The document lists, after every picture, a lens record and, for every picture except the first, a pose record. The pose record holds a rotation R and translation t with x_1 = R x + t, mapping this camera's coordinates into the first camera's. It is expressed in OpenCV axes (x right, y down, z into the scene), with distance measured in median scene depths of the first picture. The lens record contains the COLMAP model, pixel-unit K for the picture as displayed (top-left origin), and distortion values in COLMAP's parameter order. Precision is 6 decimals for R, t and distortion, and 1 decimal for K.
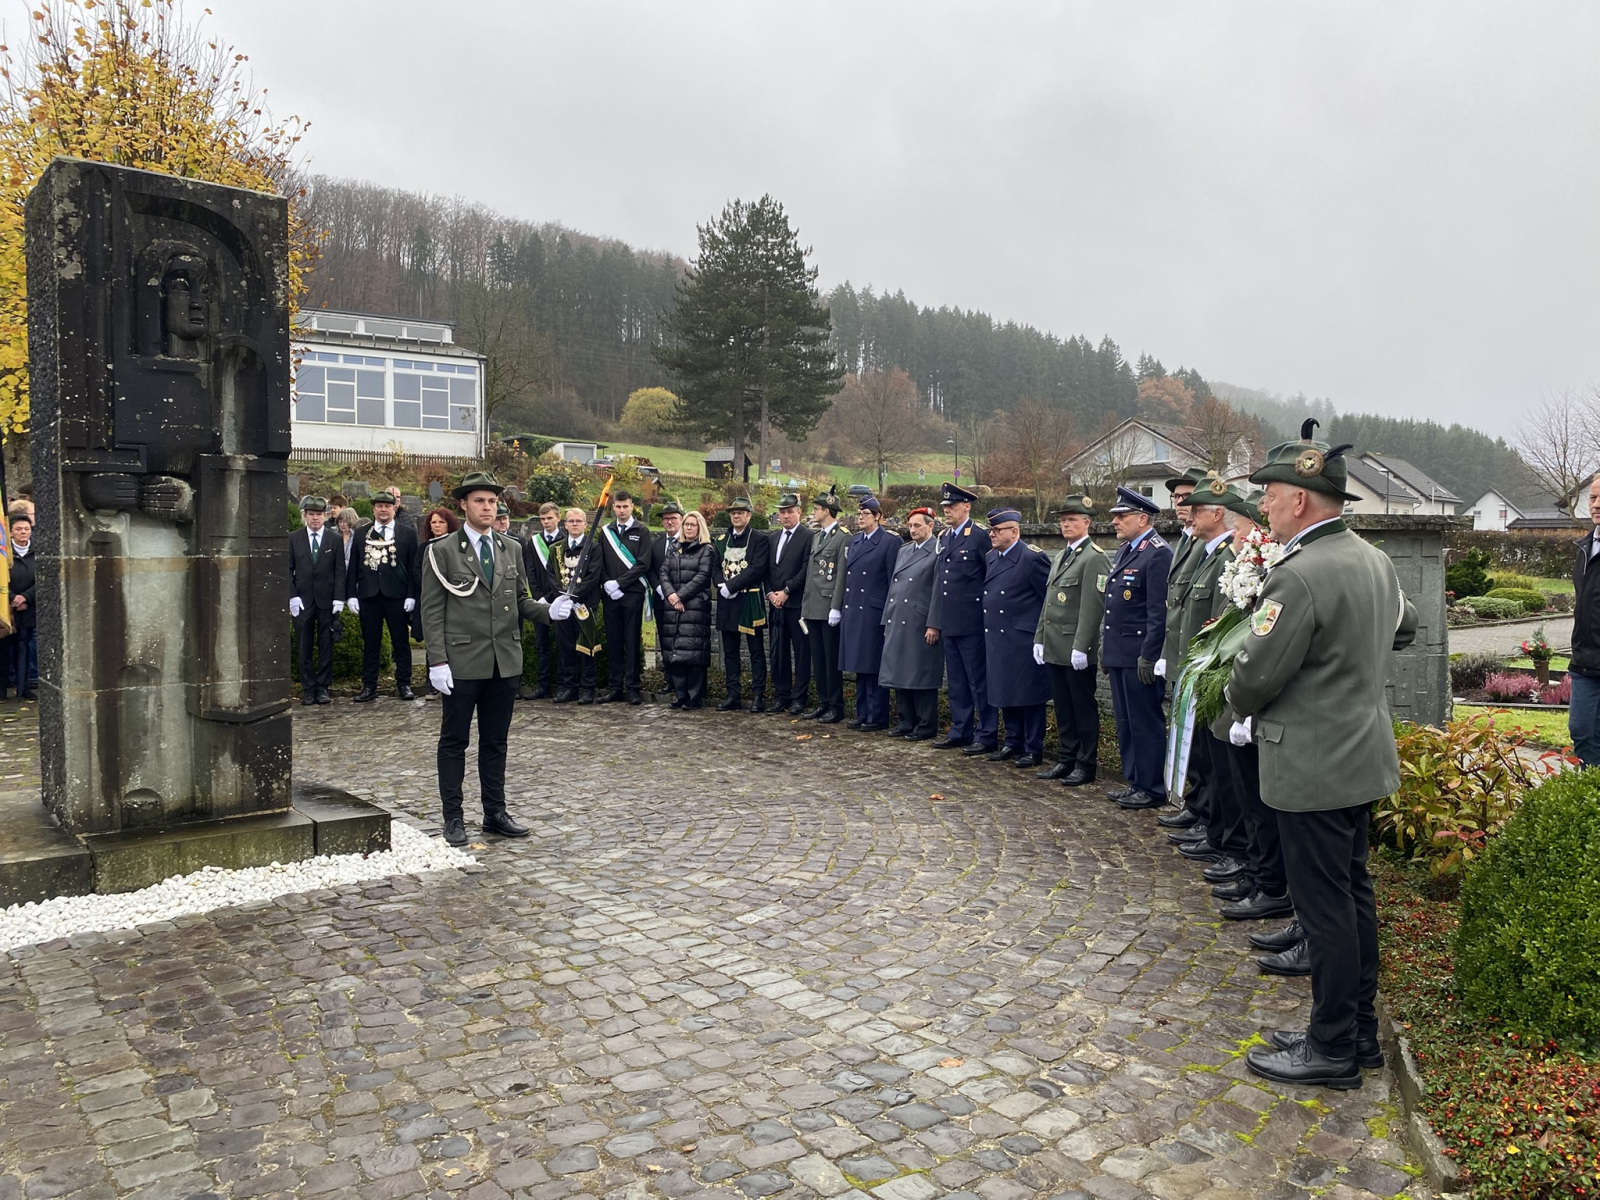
lens RADIAL K [[1232.6, 0, 791.2], [0, 1232.6, 588.3], [0, 0, 1]] dist [0.049488, -0.048570]
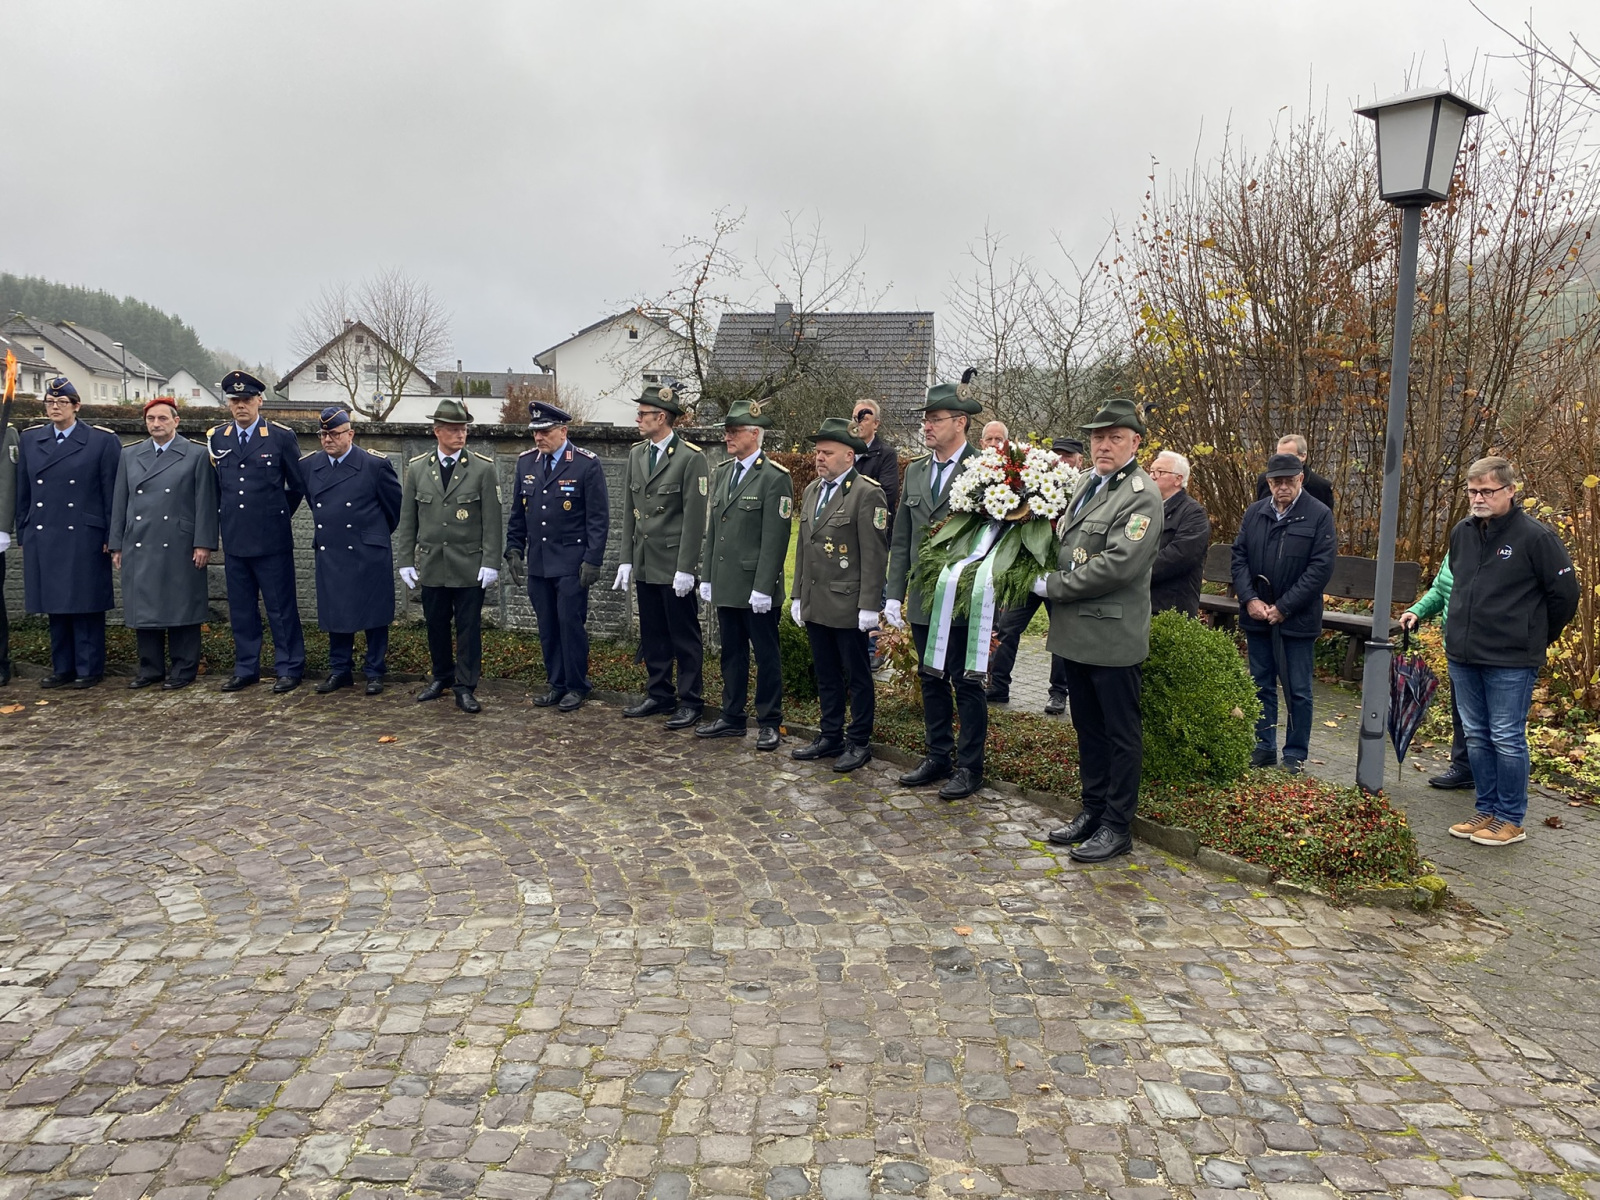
lens RADIAL K [[1232.6, 0, 792.9], [0, 1232.6, 607.7], [0, 0, 1]] dist [0.049488, -0.048570]
pose [[0.553943, -0.110225, 0.825226, -0.558765], [0.015284, 0.992377, 0.122291, -0.037333], [-0.832414, -0.055130, 0.551405, 0.328518]]
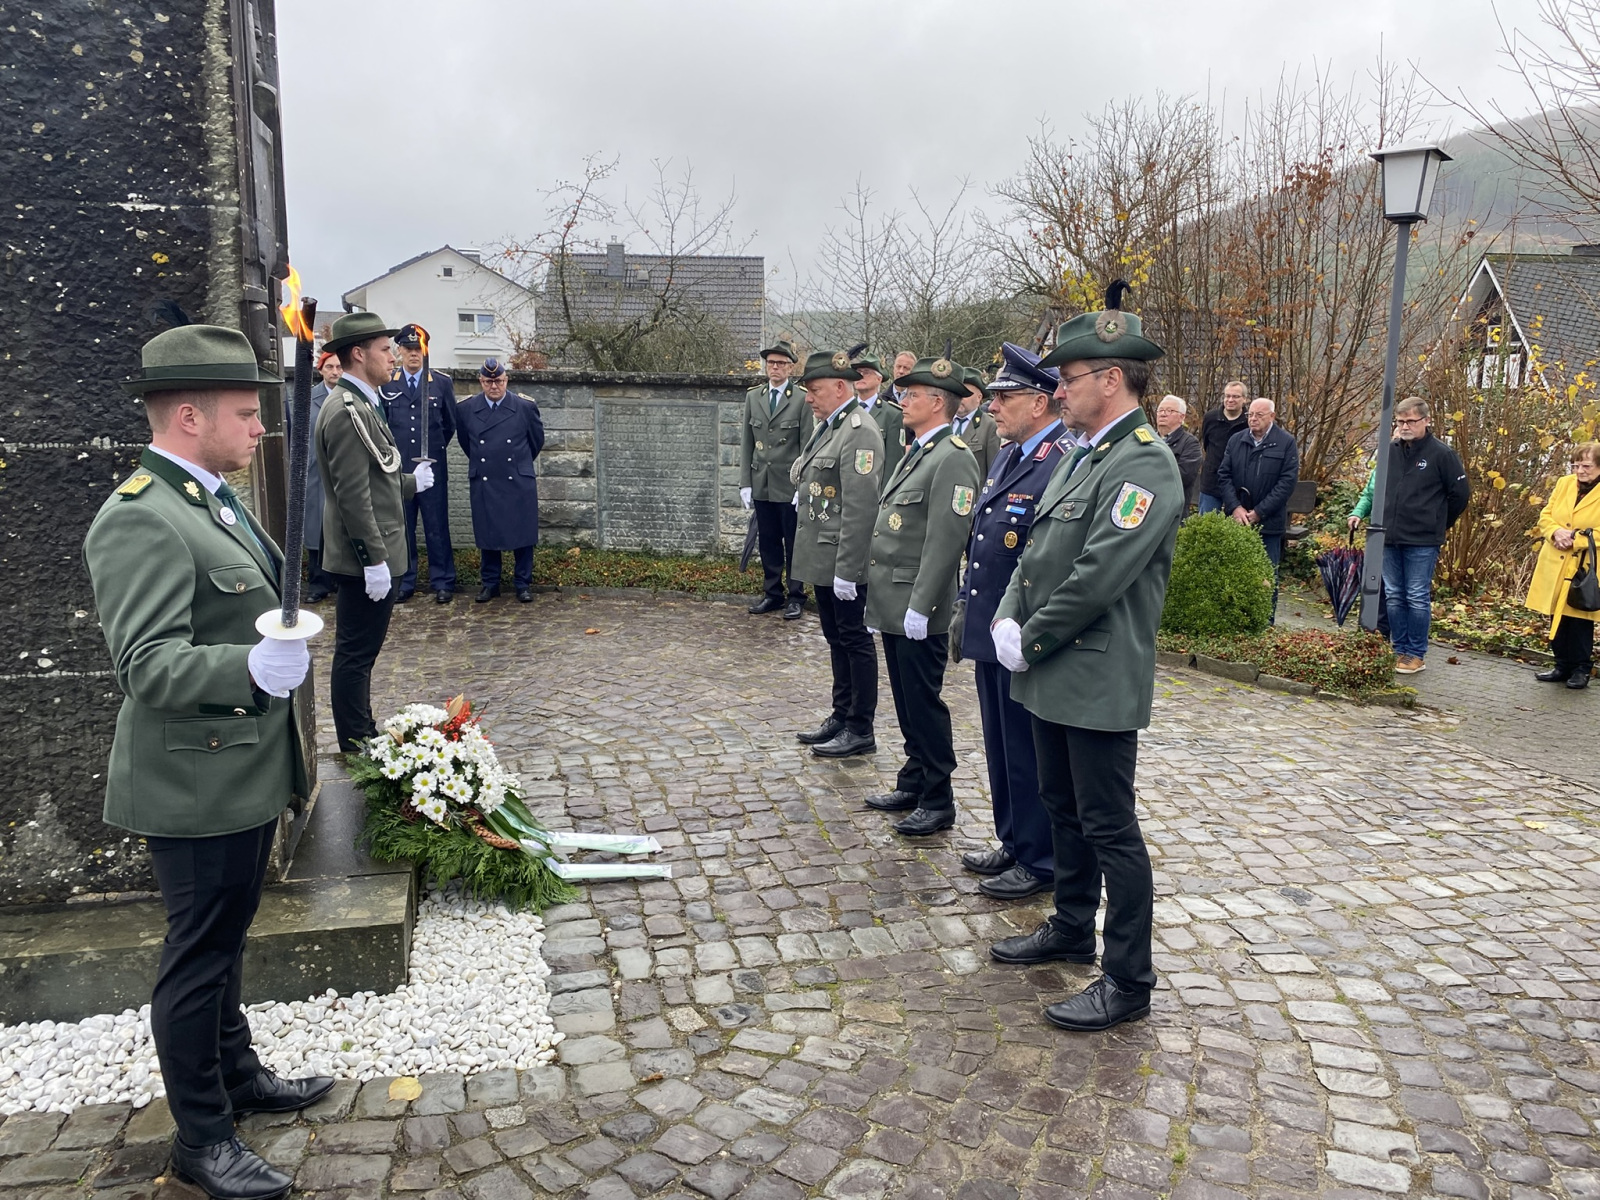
lens RADIAL K [[1232.6, 0, 812.2], [0, 1232.6, 589.4], [0, 0, 1]] dist [0.049488, -0.048570]
pose [[0.400173, -0.149752, 0.904121, -0.728540], [0.016660, 0.987585, 0.156202, -0.039547], [-0.916288, -0.047445, 0.397700, 0.390895]]
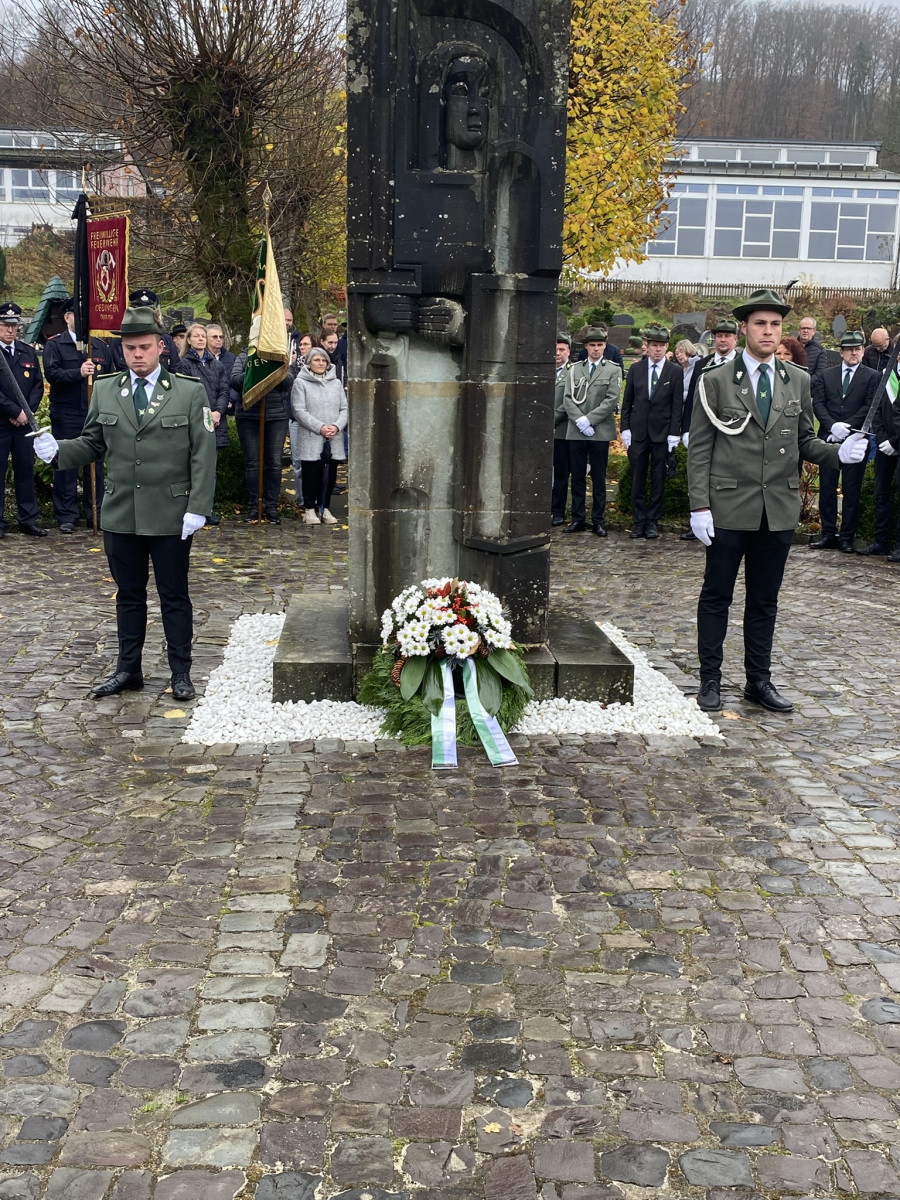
lens RADIAL K [[1222.5, 0, 461.8], [0, 1222.5, 594.9], [0, 0, 1]] dist [0.034249, 0.000000]
pose [[0.836210, 0.116116, -0.535975, 0.057422], [-0.042372, 0.988086, 0.147956, -0.001865], [0.546770, -0.101012, 0.831168, 0.179728]]
